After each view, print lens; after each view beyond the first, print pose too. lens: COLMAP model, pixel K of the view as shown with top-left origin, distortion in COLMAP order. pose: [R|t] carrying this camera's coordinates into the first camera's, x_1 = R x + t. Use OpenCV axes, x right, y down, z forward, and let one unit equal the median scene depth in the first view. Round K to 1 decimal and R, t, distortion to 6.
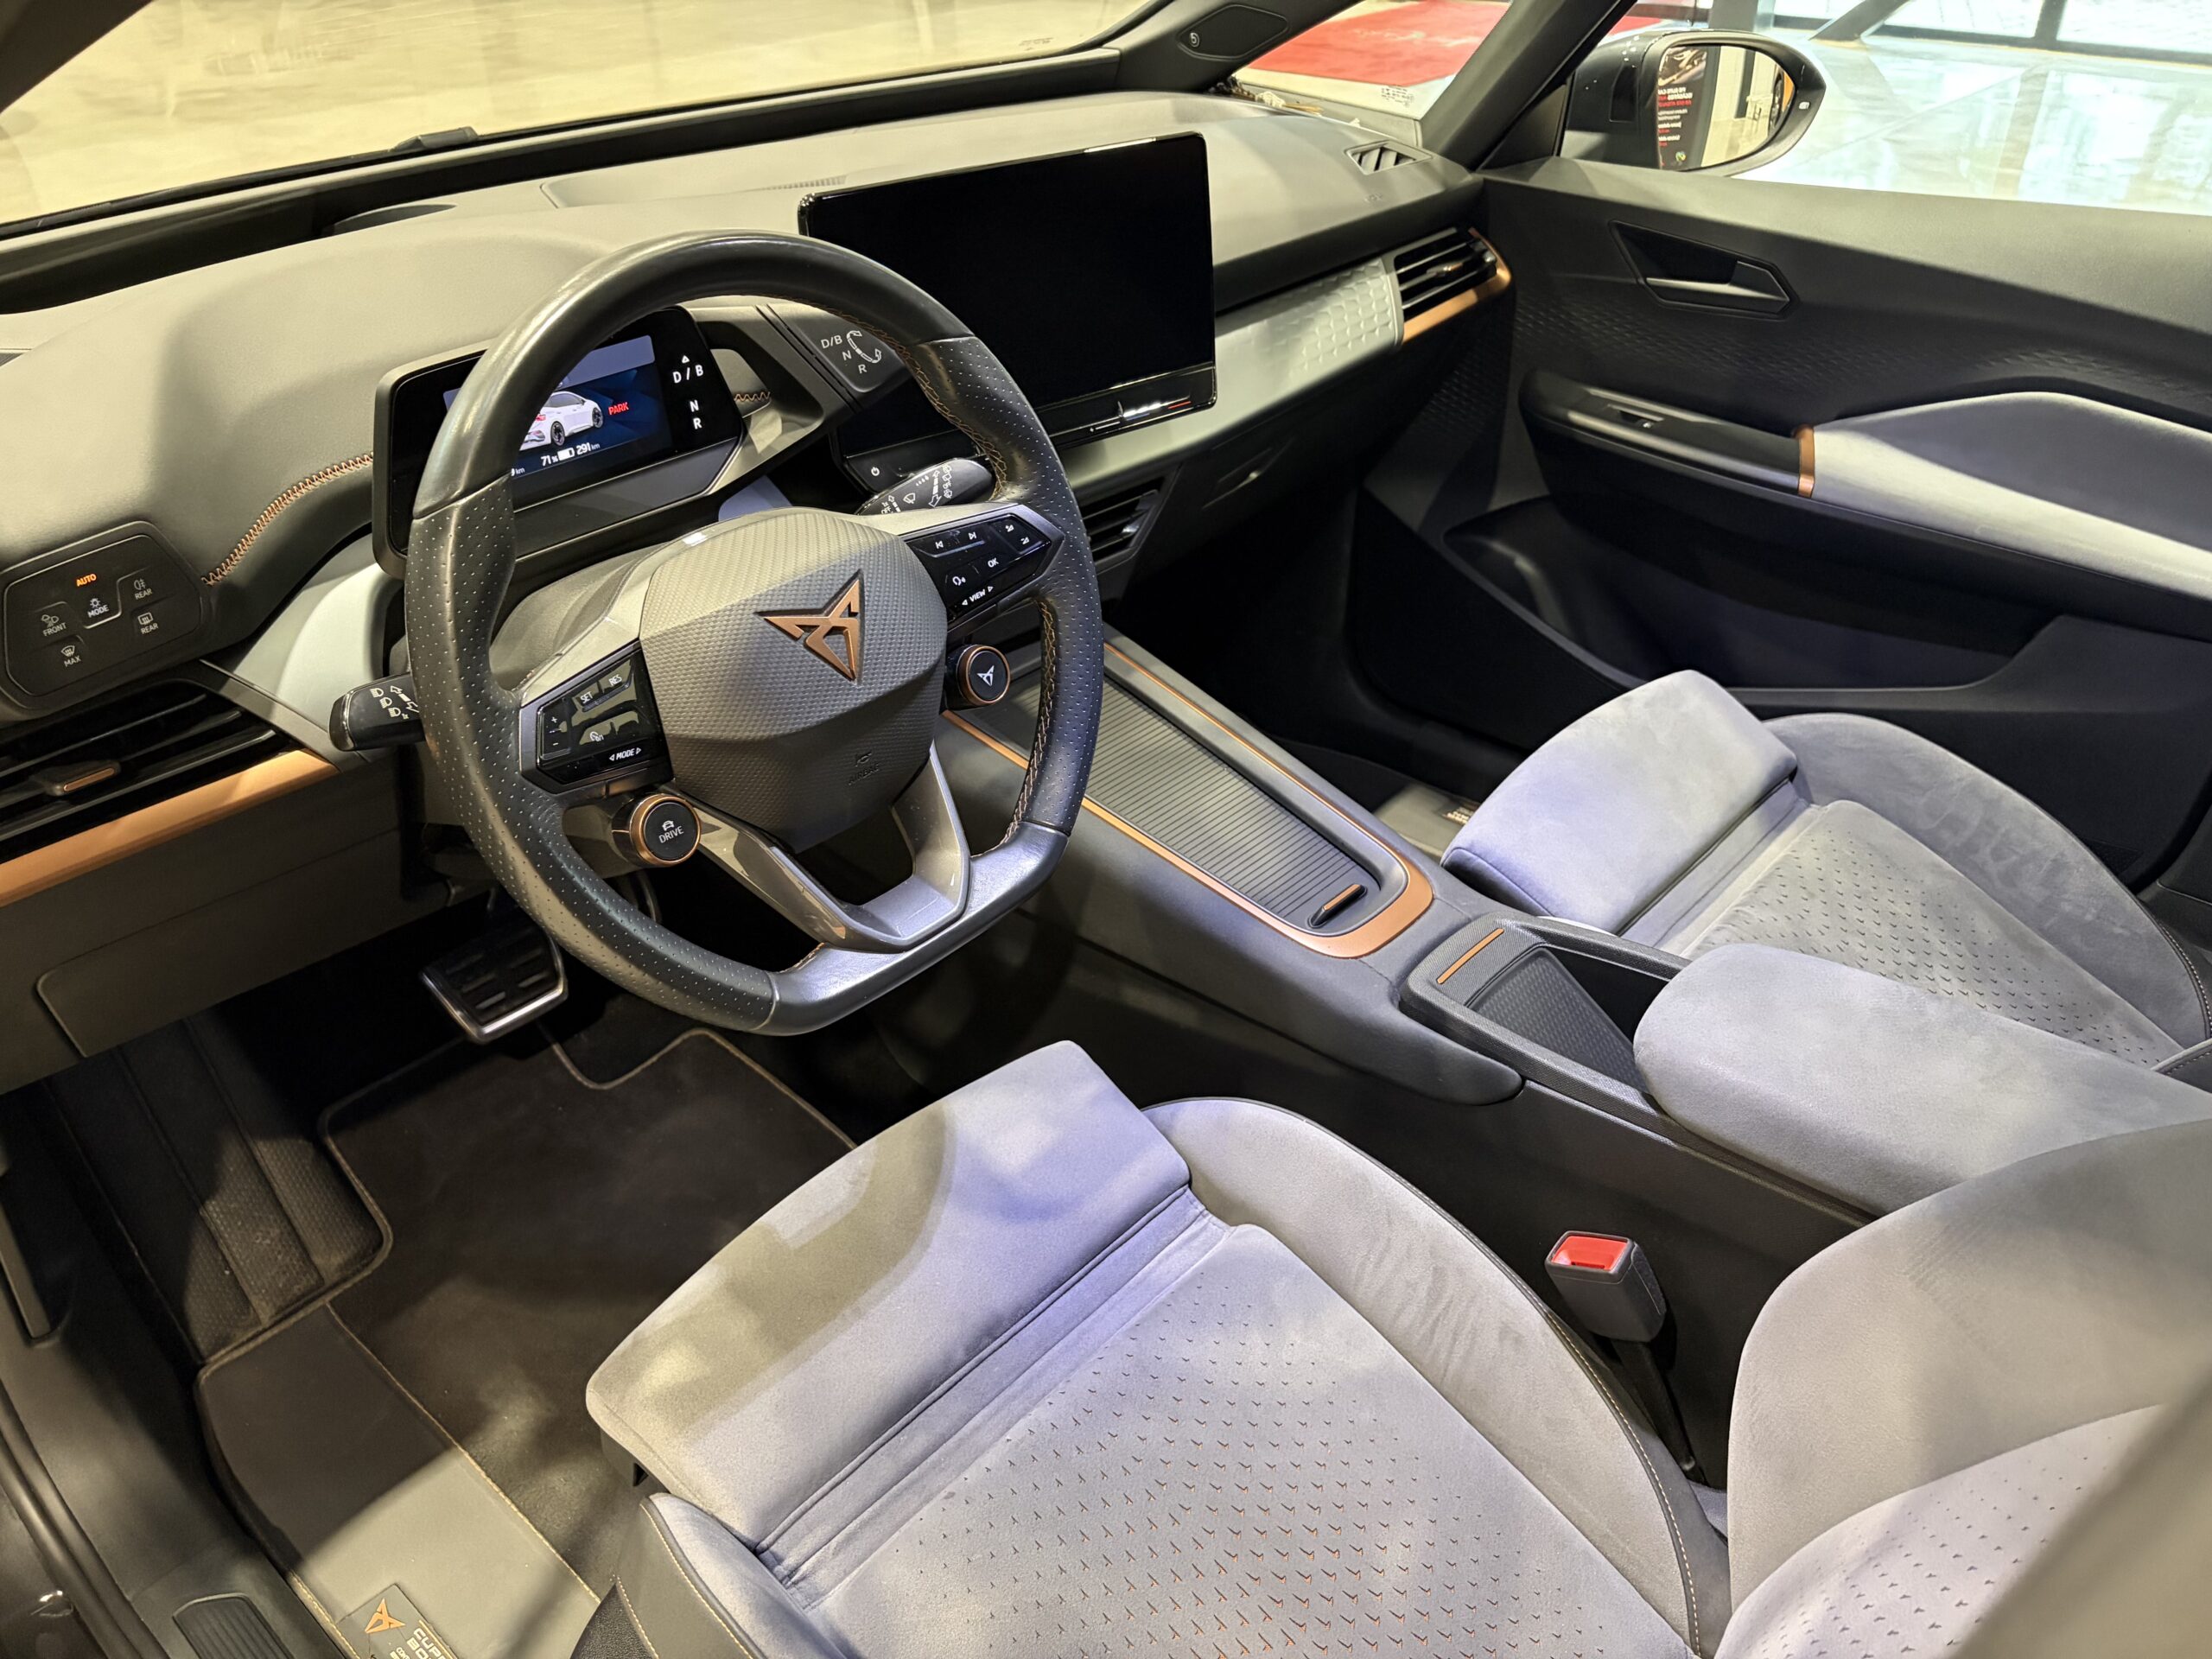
lens RADIAL K [[1713.2, 0, 1106.0], [0, 1713.2, 829.5], [0, 0, 1]] dist [-0.004139, 0.050500]
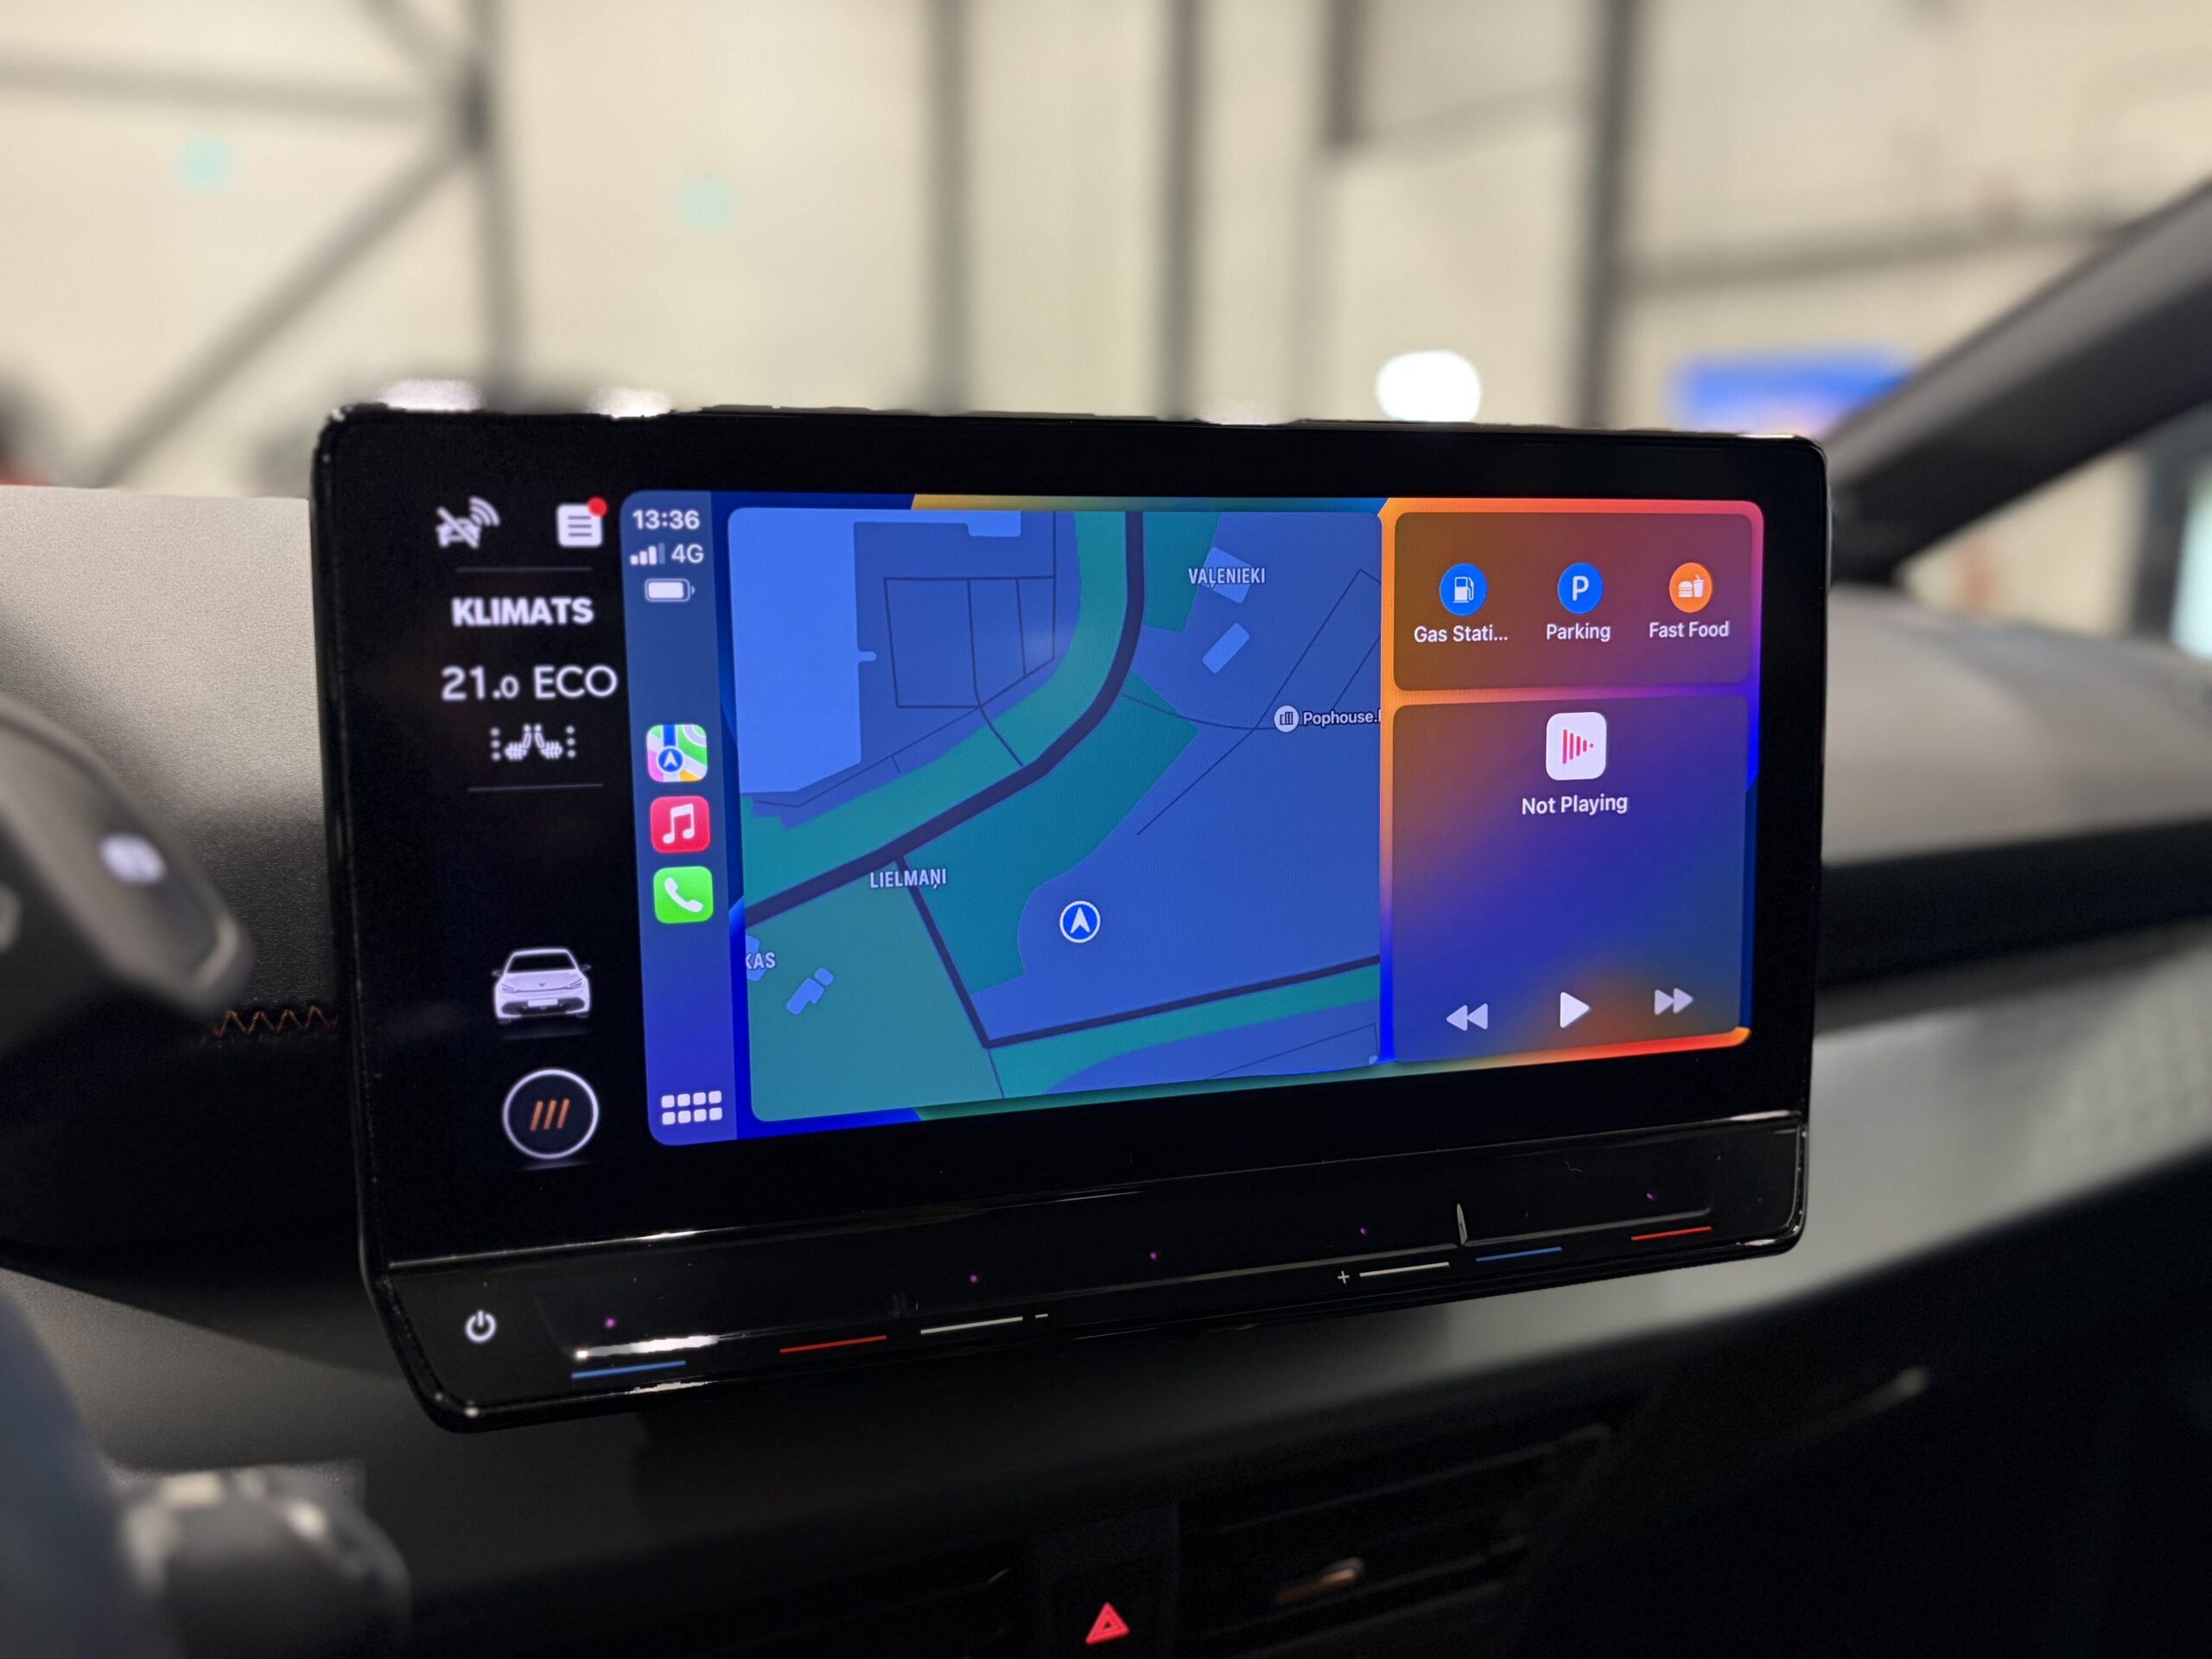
lens RADIAL K [[1682.8, 0, 1106.0], [0, 1682.8, 829.5], [0, 0, 1]] dist [-0.011638, -0.004313]
pose [[0.926432, 0.097075, -0.363730, 0.043433], [-0.219467, 0.924281, -0.312312, -0.167698], [0.305871, 0.369163, 0.877588, 0.568404]]
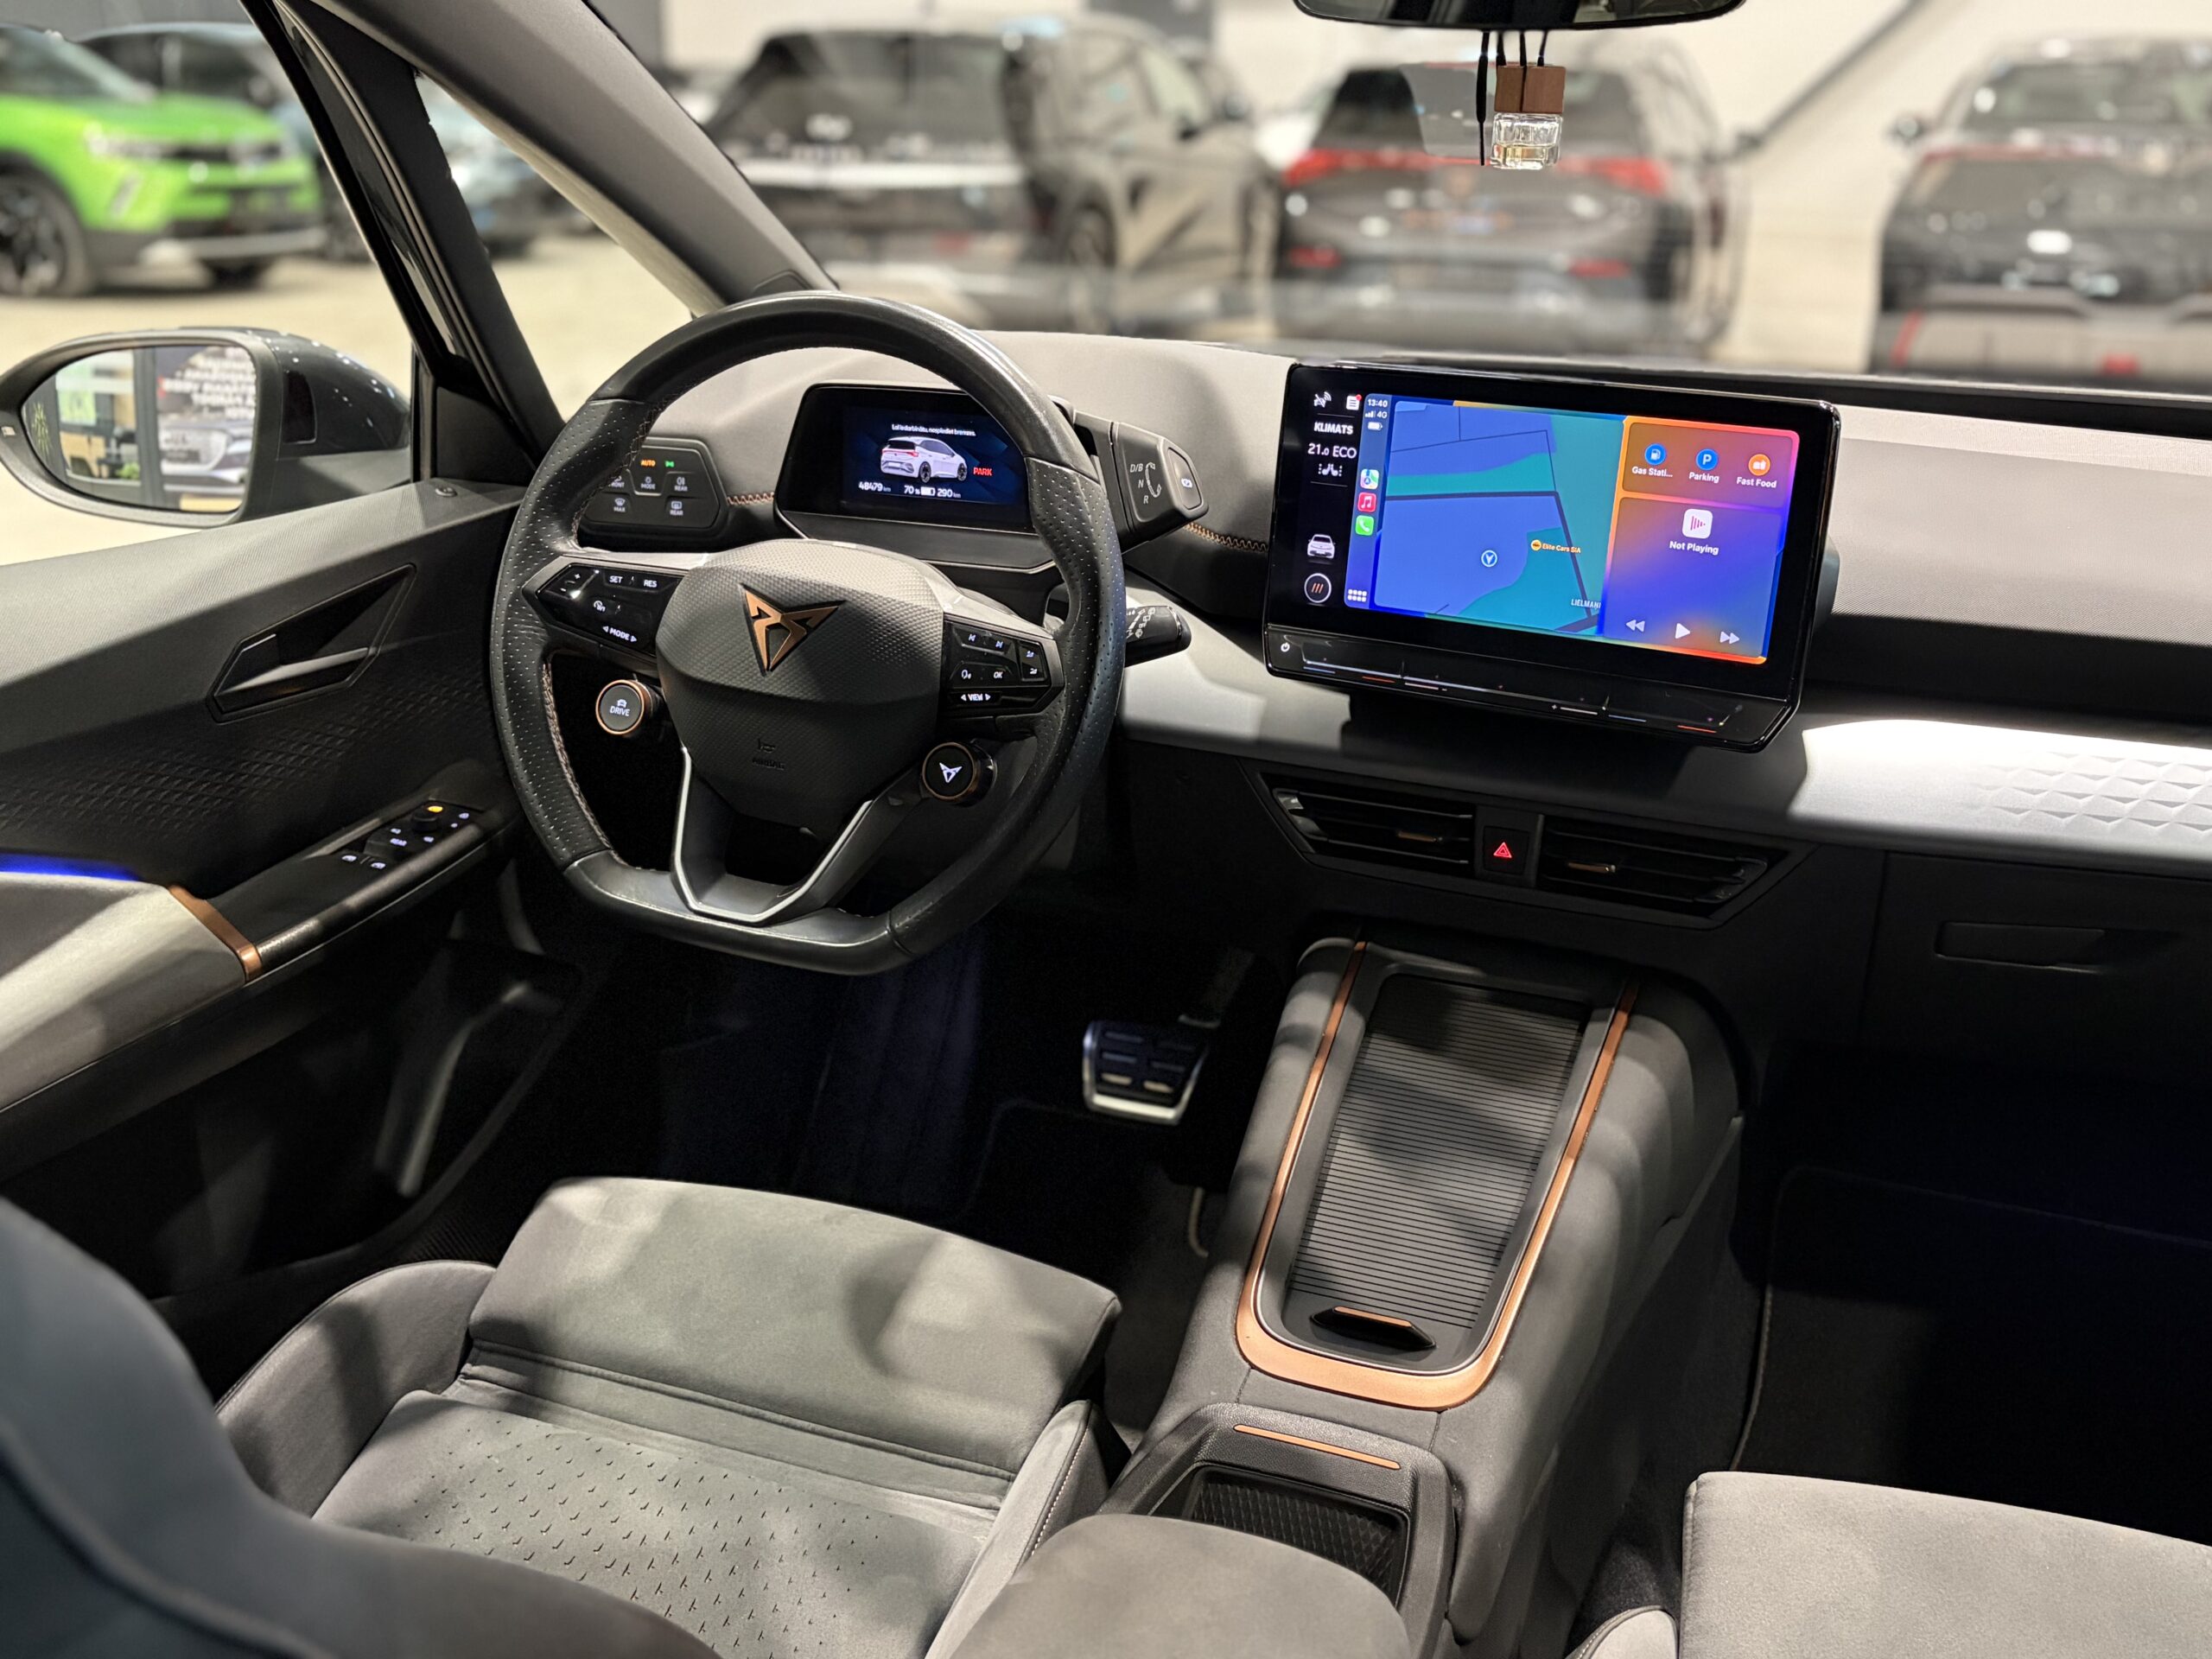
lens RADIAL K [[2125.8, 0, 1096.3], [0, 2125.8, 824.2], [0, 0, 1]] dist [0.201204, -0.594385]
pose [[0.363848, 0.322026, -0.874022, 0.672897], [-0.520674, 0.848361, 0.095819, -0.139807], [0.772342, 0.420217, 0.476345, 0.300098]]
